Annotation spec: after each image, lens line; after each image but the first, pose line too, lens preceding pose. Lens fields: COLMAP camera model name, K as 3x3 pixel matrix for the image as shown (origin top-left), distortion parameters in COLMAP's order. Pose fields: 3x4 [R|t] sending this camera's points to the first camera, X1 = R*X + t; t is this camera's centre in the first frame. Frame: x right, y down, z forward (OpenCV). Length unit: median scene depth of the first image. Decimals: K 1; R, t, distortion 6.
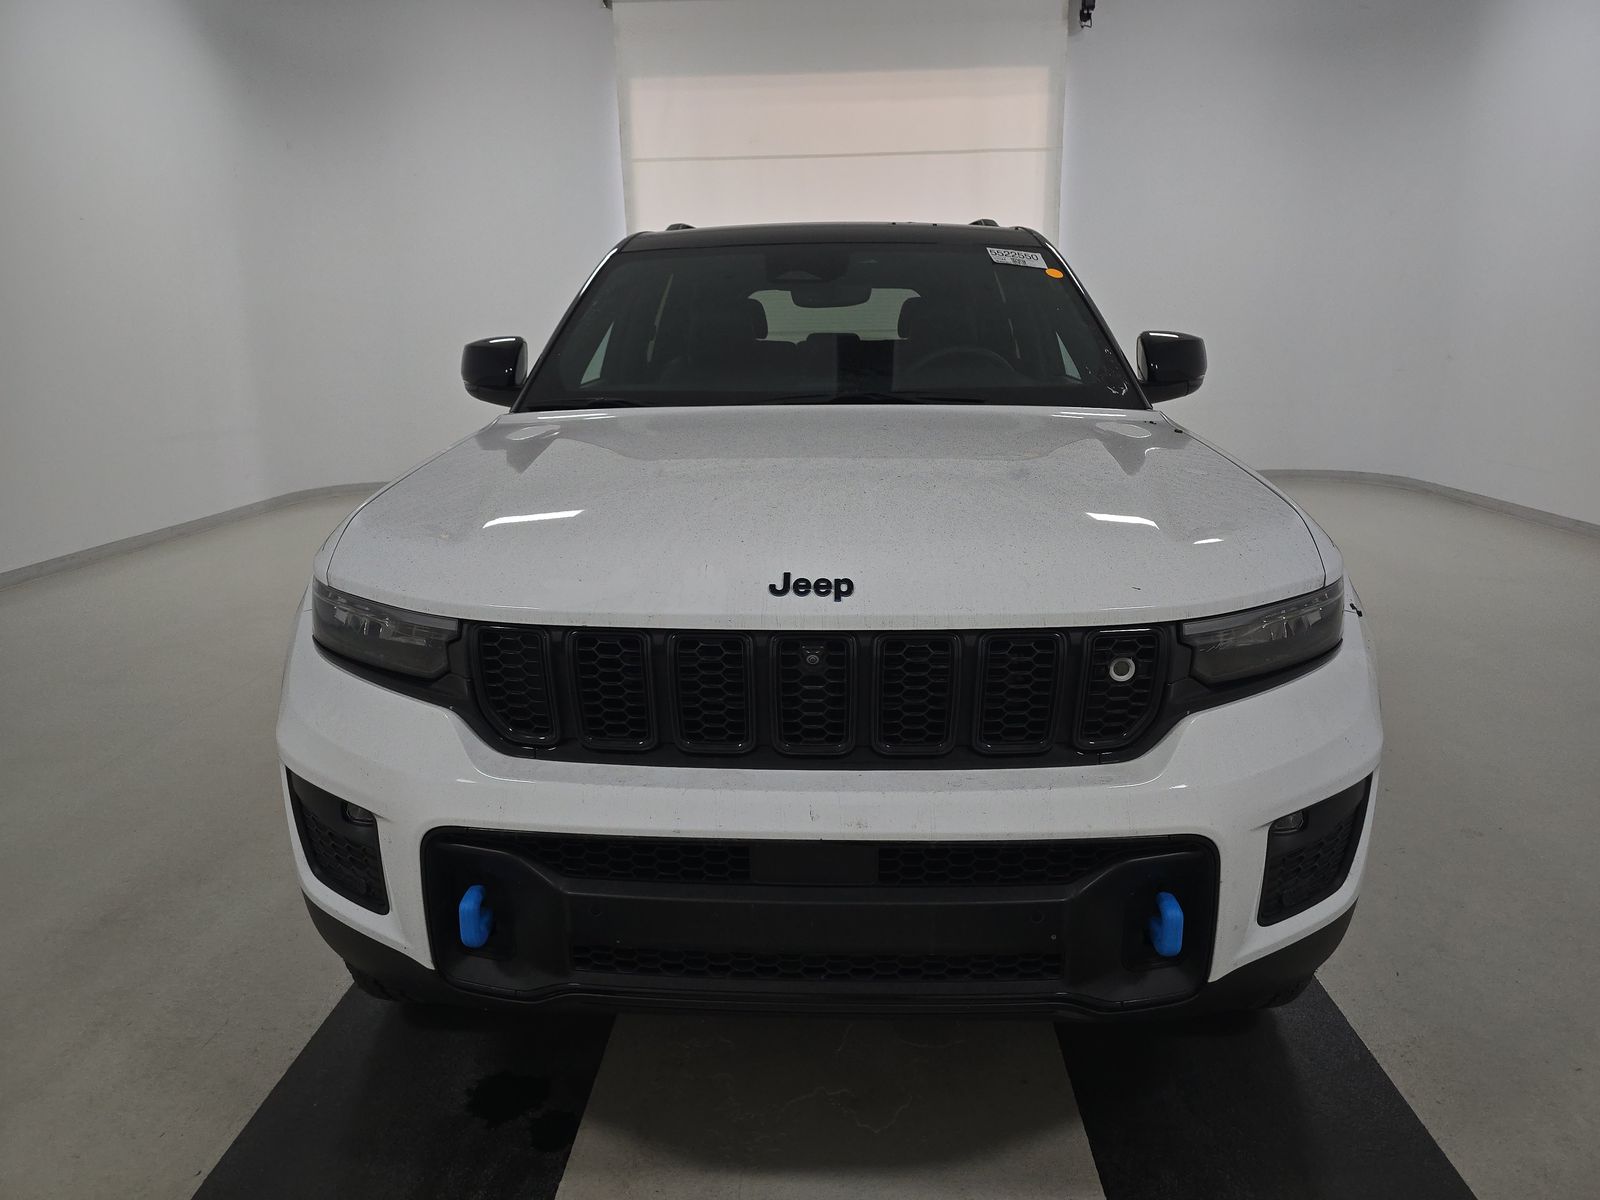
lens RADIAL K [[1047.6, 0, 801.1], [0, 1047.6, 627.8], [0, 0, 1]] dist [0.051944, -0.052175]
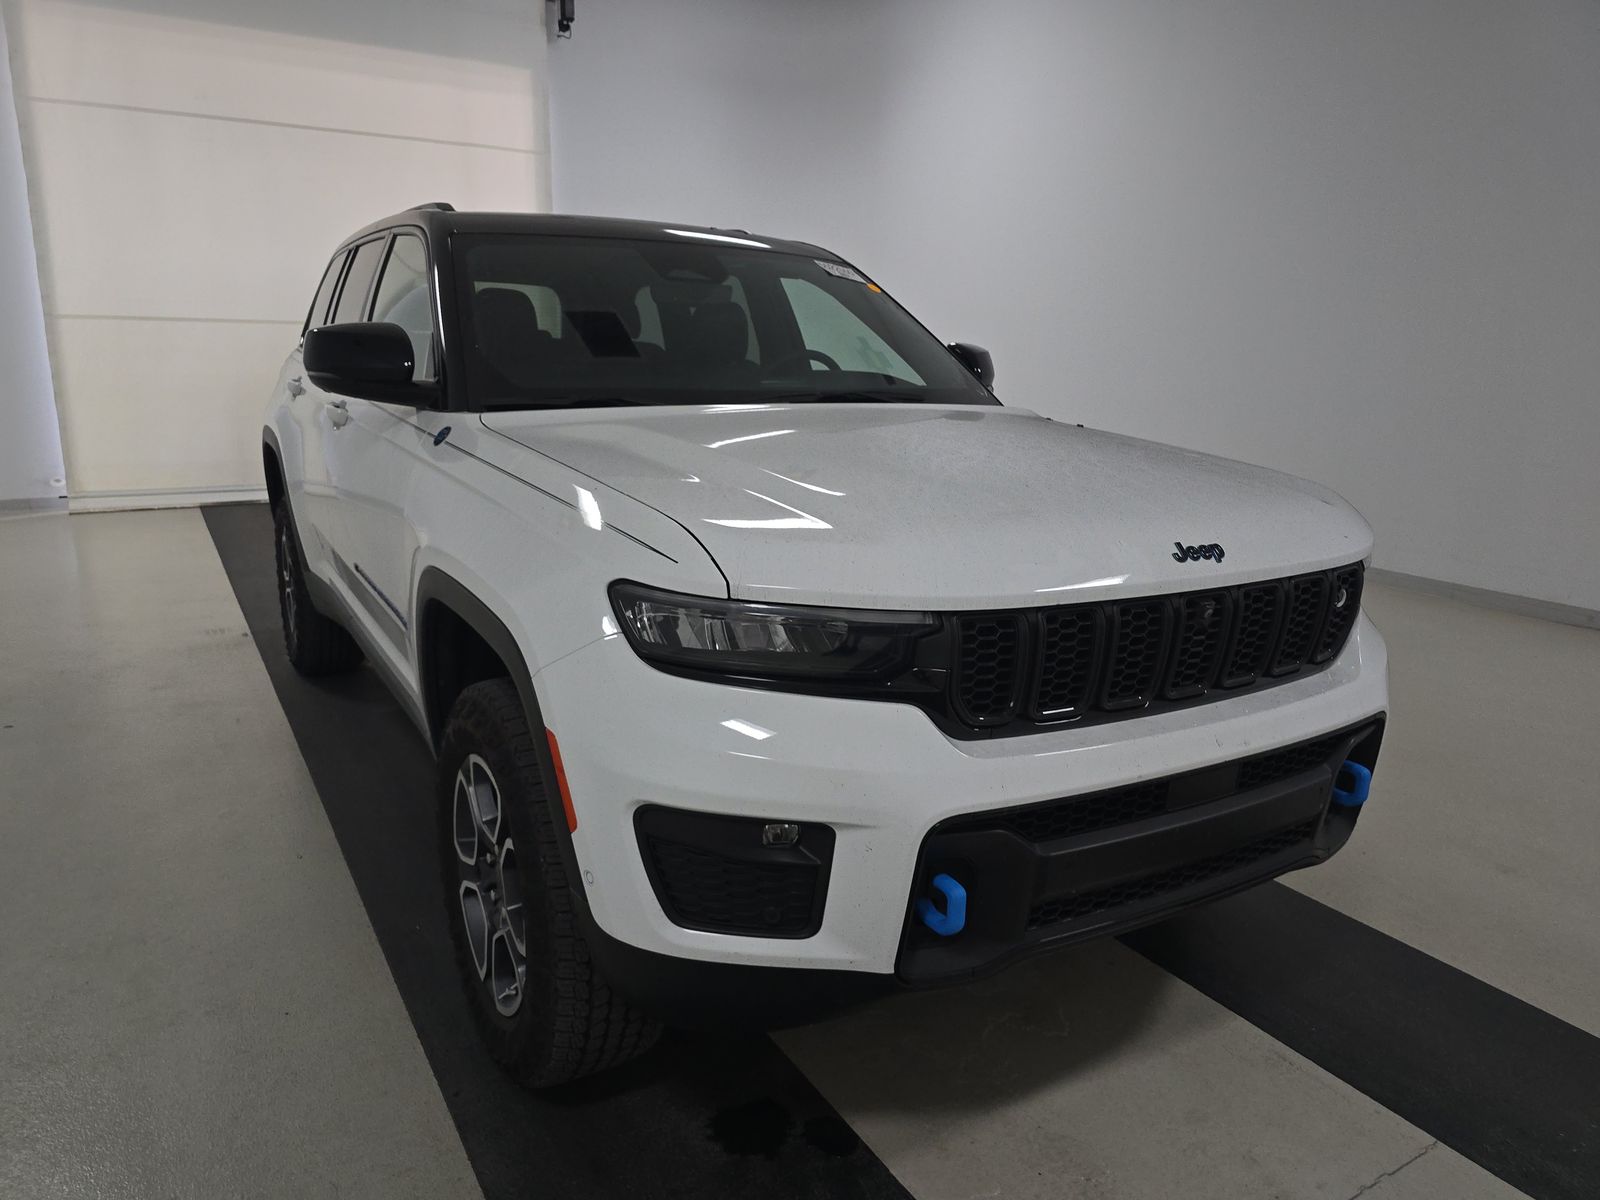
lens RADIAL K [[1047.6, 0, 801.1], [0, 1047.6, 627.8], [0, 0, 1]] dist [0.051944, -0.052175]
pose [[0.842089, -0.107839, 0.528448, -0.740684], [0.109348, 0.993594, 0.028512, -0.027244], [-0.528137, 0.033775, 0.848487, 0.166002]]
